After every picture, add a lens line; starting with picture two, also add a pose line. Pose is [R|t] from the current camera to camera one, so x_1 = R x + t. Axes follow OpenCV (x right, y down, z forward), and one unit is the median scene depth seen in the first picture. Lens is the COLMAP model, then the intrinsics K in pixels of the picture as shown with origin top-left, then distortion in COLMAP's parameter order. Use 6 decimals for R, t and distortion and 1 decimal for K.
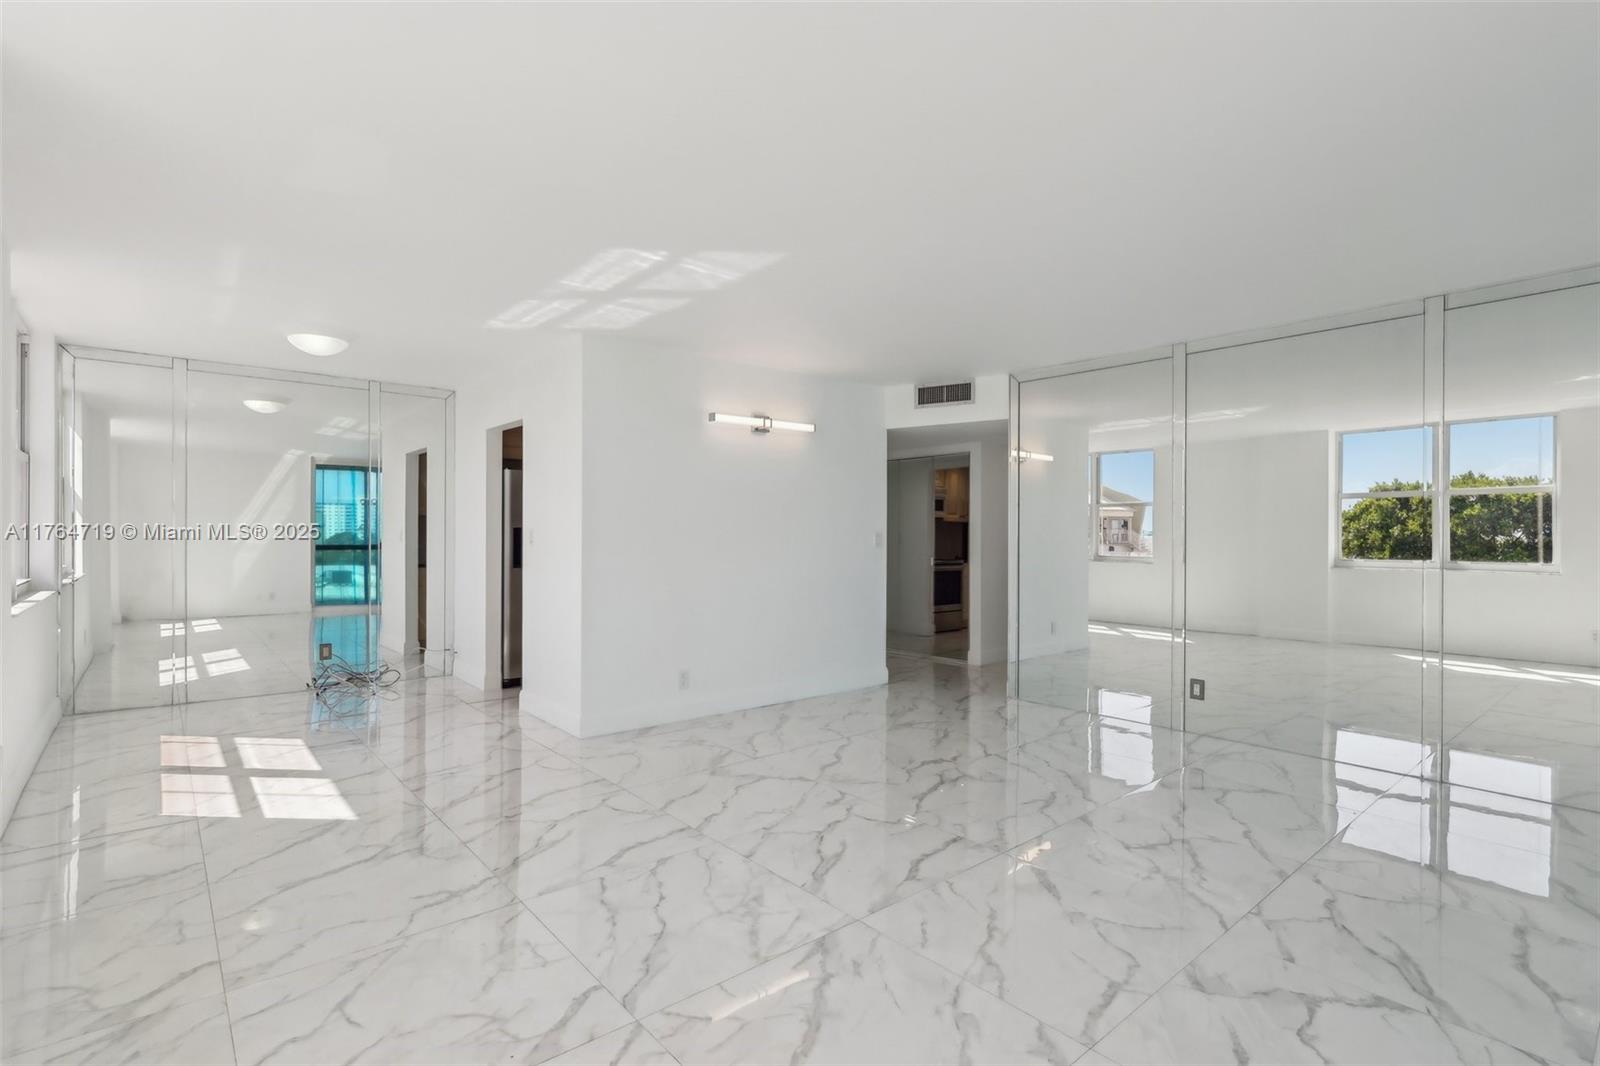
lens RADIAL K [[757.5, 0, 790.4], [0, 757.5, 522.2], [0, 0, 1]] dist [-0.002166, 0.003324]
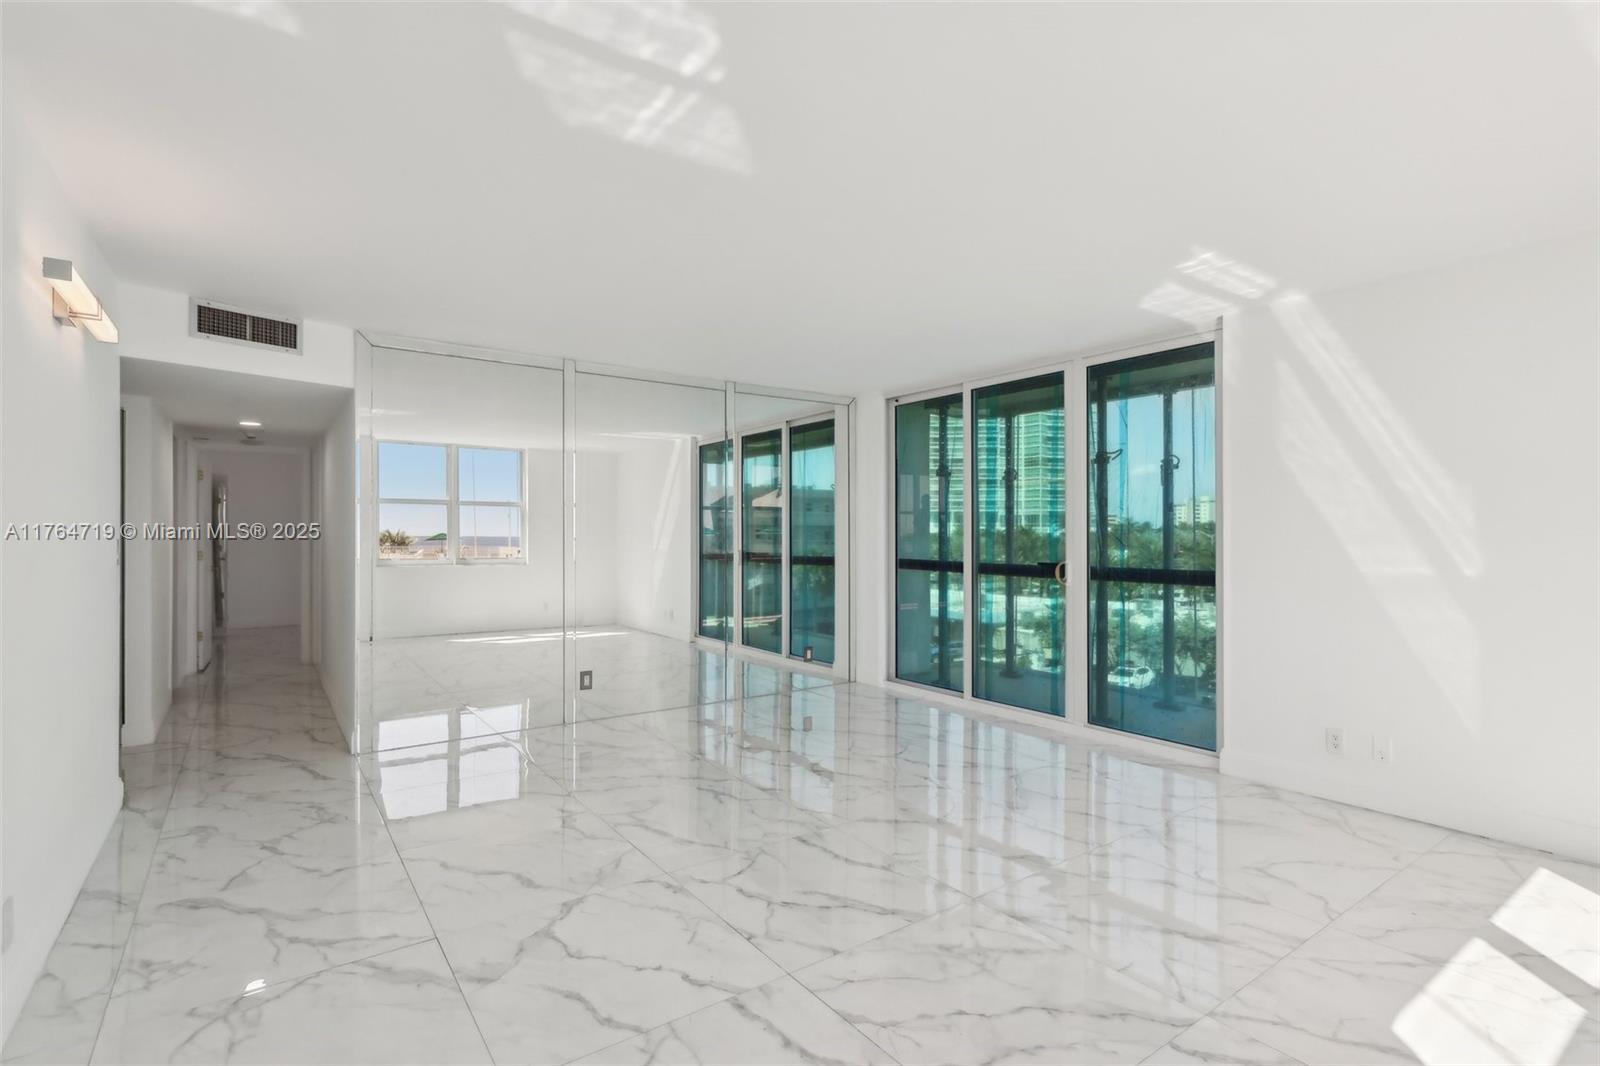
lens RADIAL K [[757.5, 0, 791.2], [0, 757.5, 532.0], [0, 0, 1]] dist [-0.002166, 0.003324]
pose [[0.080807, 0.002699, 0.996726, -0.626541], [-0.015509, 0.999879, -0.001450, 0.003388], [-0.996609, -0.015341, 0.080840, 0.729933]]
